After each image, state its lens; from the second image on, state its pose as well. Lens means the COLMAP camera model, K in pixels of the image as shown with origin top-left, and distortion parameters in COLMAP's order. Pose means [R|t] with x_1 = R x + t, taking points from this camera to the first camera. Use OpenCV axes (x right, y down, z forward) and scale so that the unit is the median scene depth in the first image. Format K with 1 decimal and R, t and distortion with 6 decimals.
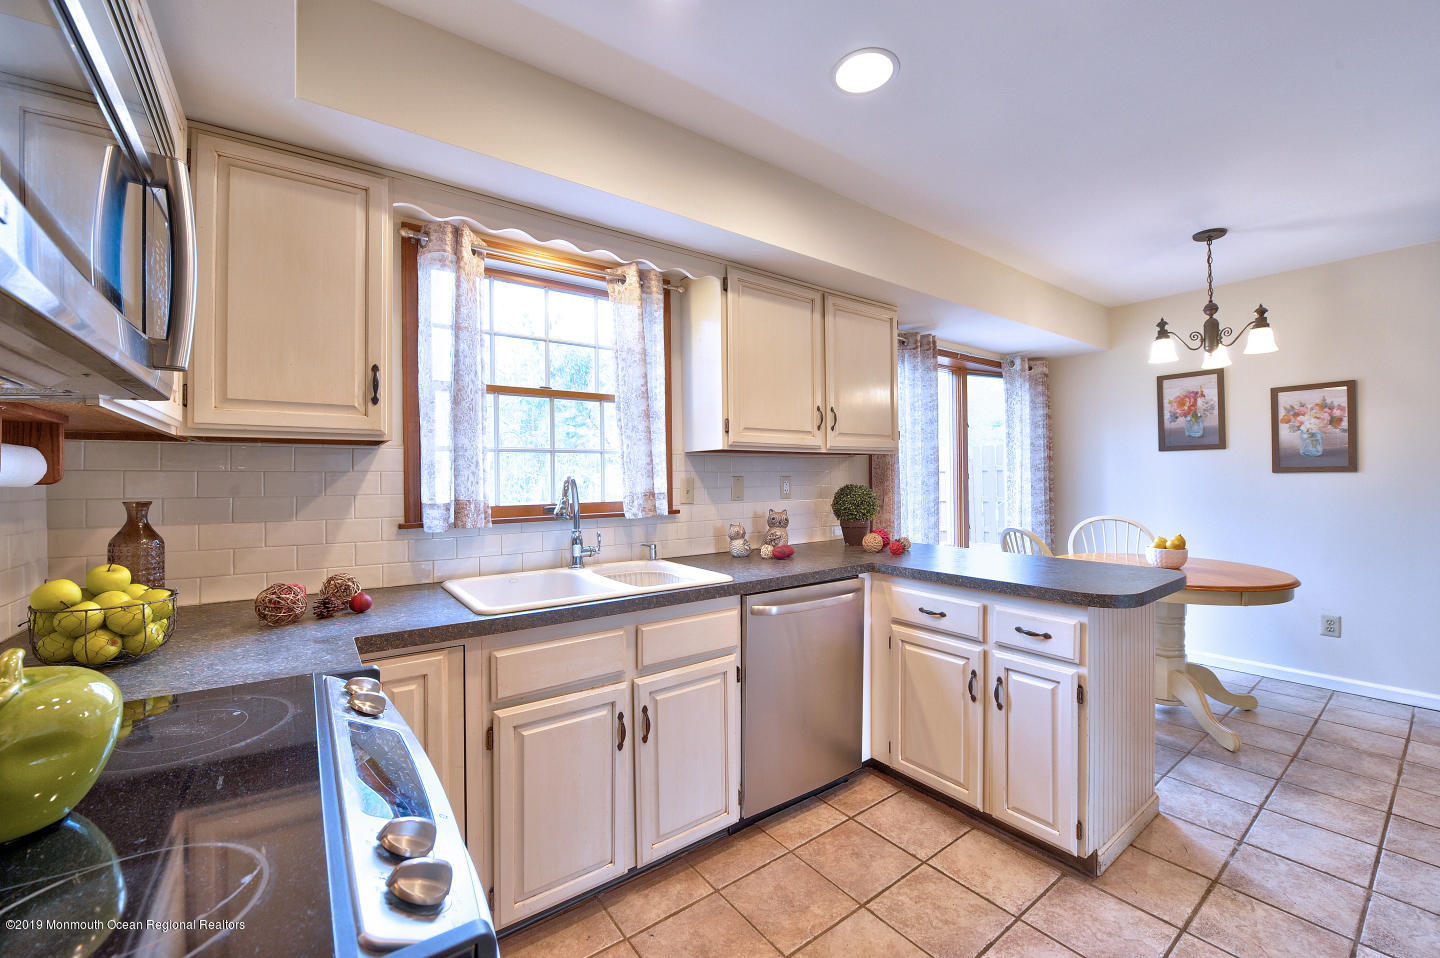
lens RADIAL K [[572.0, 0, 723.7], [0, 572.0, 476.3], [0, 0, 1]] dist [-0.016743, -0.002151]
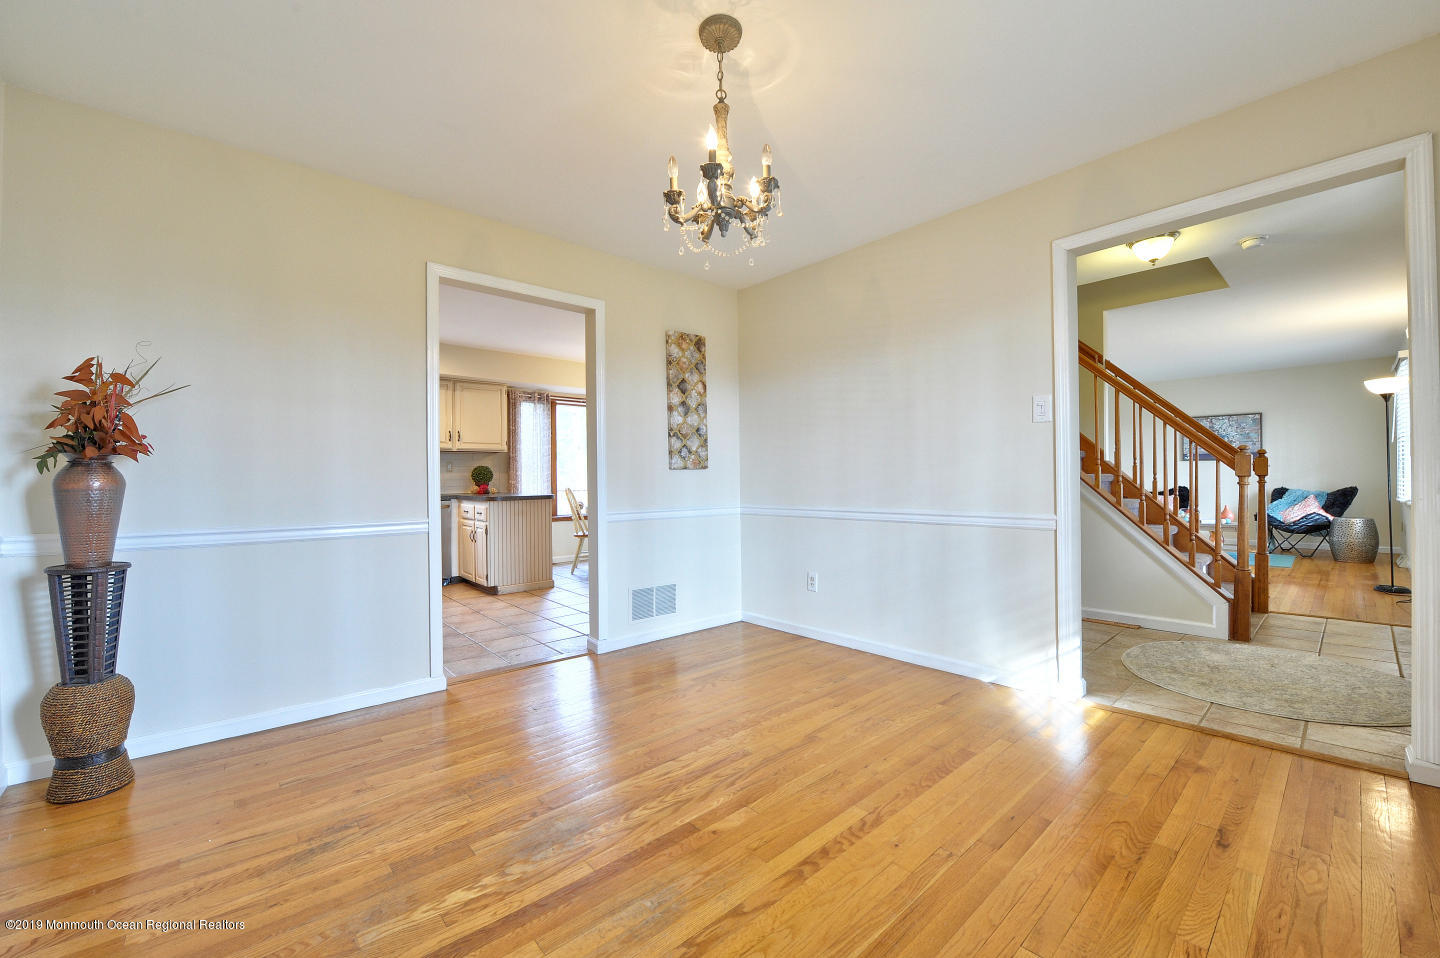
lens RADIAL K [[572.0, 0, 723.7], [0, 572.0, 476.3], [0, 0, 1]] dist [-0.016743, -0.002151]
pose [[0.995830, 0.001380, 0.091219, 1.287846], [-0.001489, 0.999998, 0.001130, 0.069679], [-0.091217, -0.001261, 0.995830, -1.699203]]
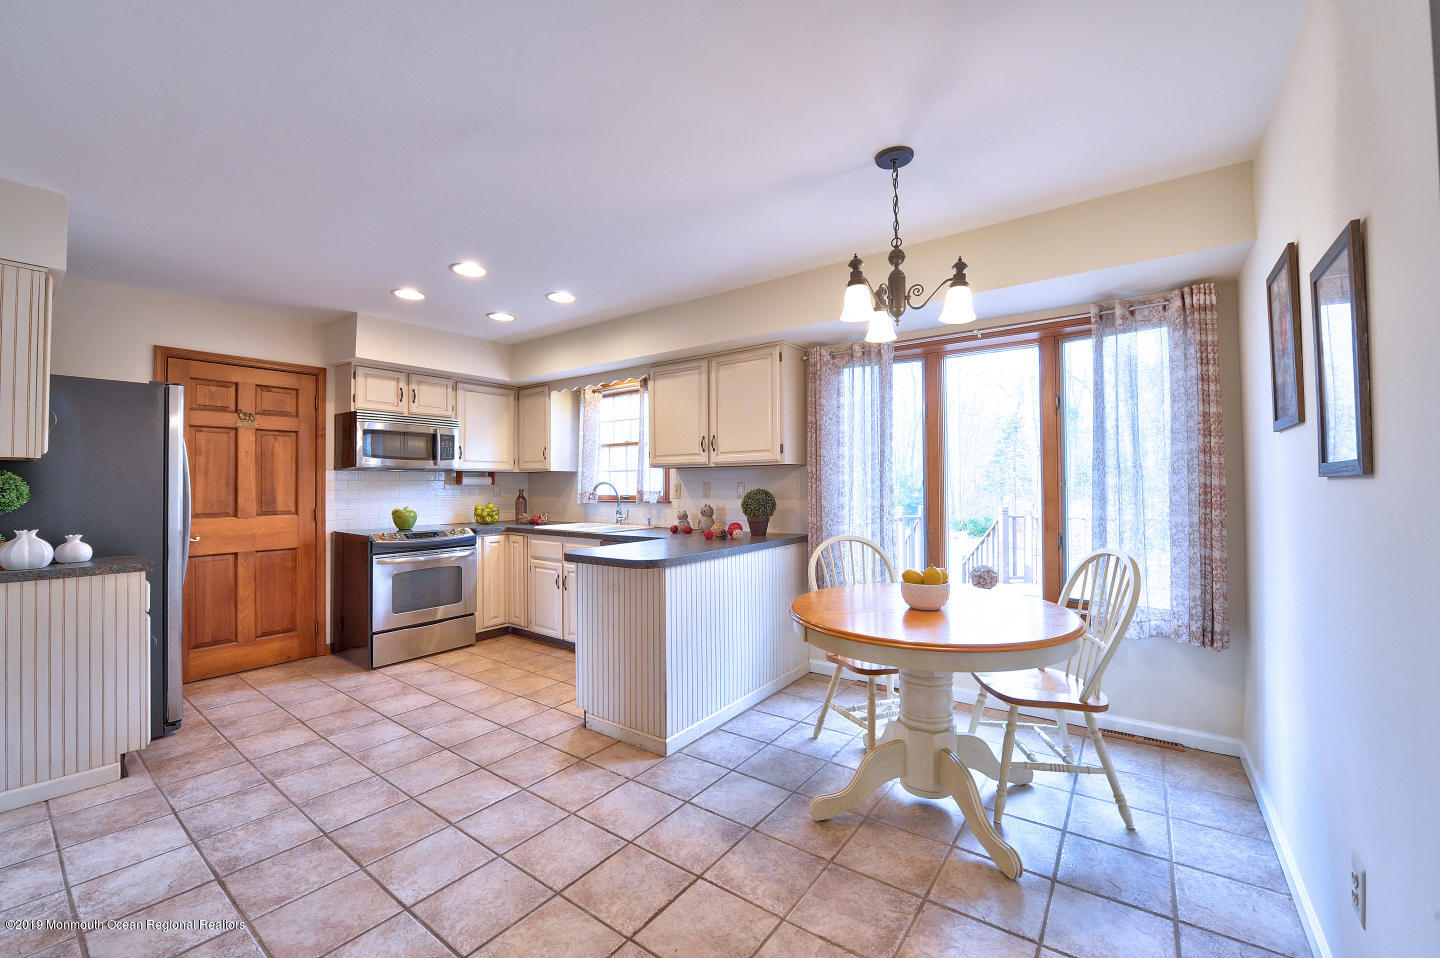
lens RADIAL K [[572.0, 0, 723.7], [0, 572.0, 476.3], [0, 0, 1]] dist [-0.016743, -0.002151]
pose [[0.300513, -0.005813, -0.953760, 1.953209], [0.006808, 0.999969, -0.003950, -0.012898], [0.953753, -0.005306, 0.300543, 0.727302]]
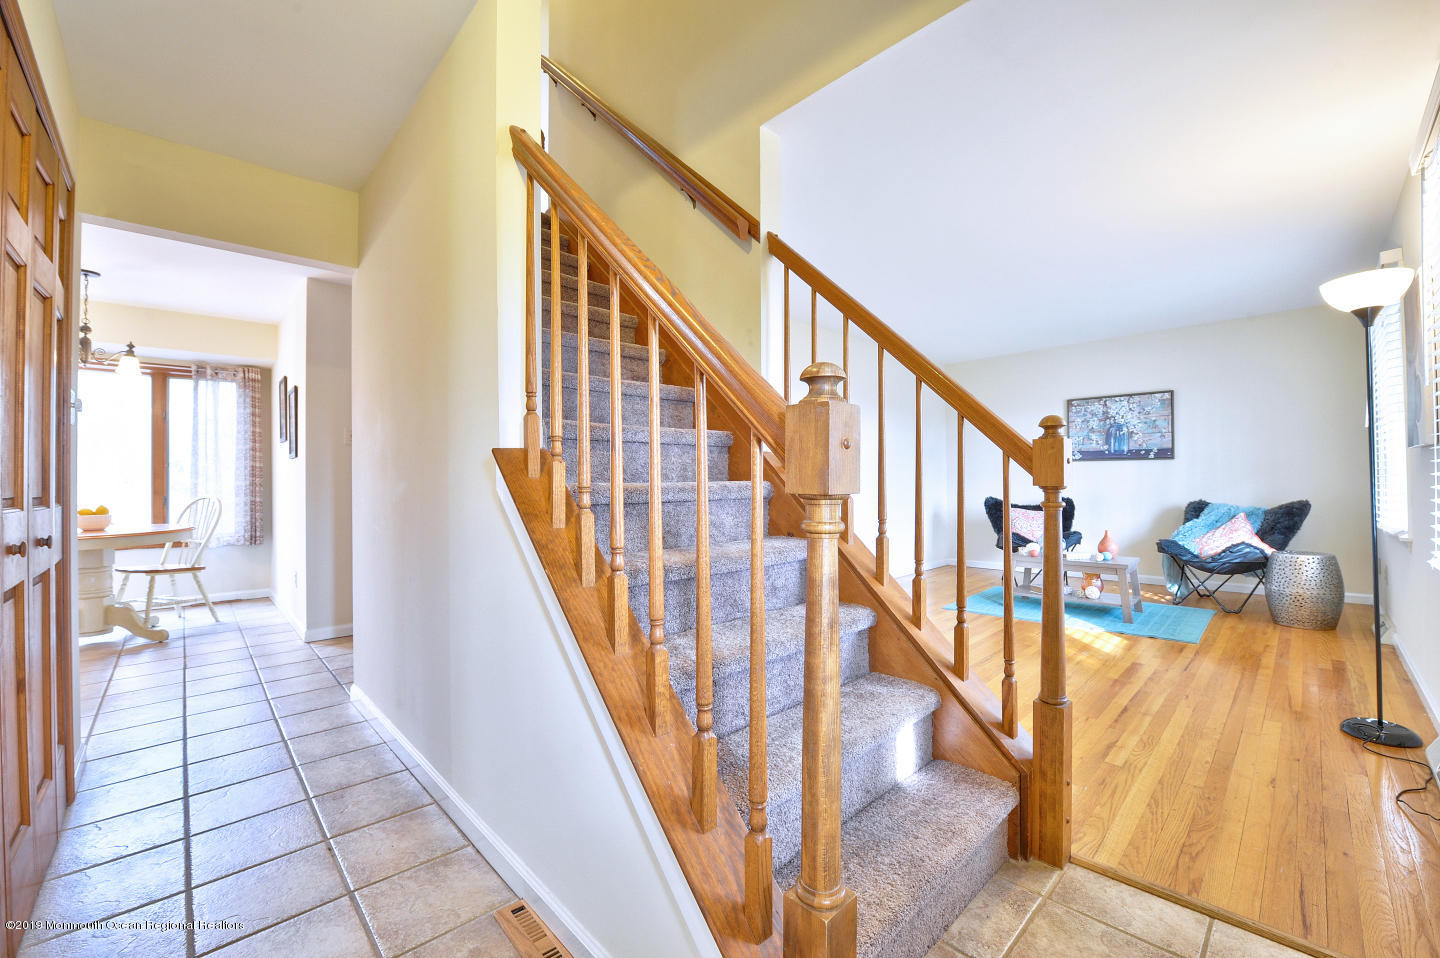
lens RADIAL K [[572.0, 0, 723.7], [0, 572.0, 476.3], [0, 0, 1]] dist [-0.016743, -0.002151]
pose [[0.991578, 0.004209, 0.129444, 2.806776], [-0.003302, 0.999968, -0.007219, 0.059871], [-0.129470, 0.006731, 0.991560, -0.601102]]
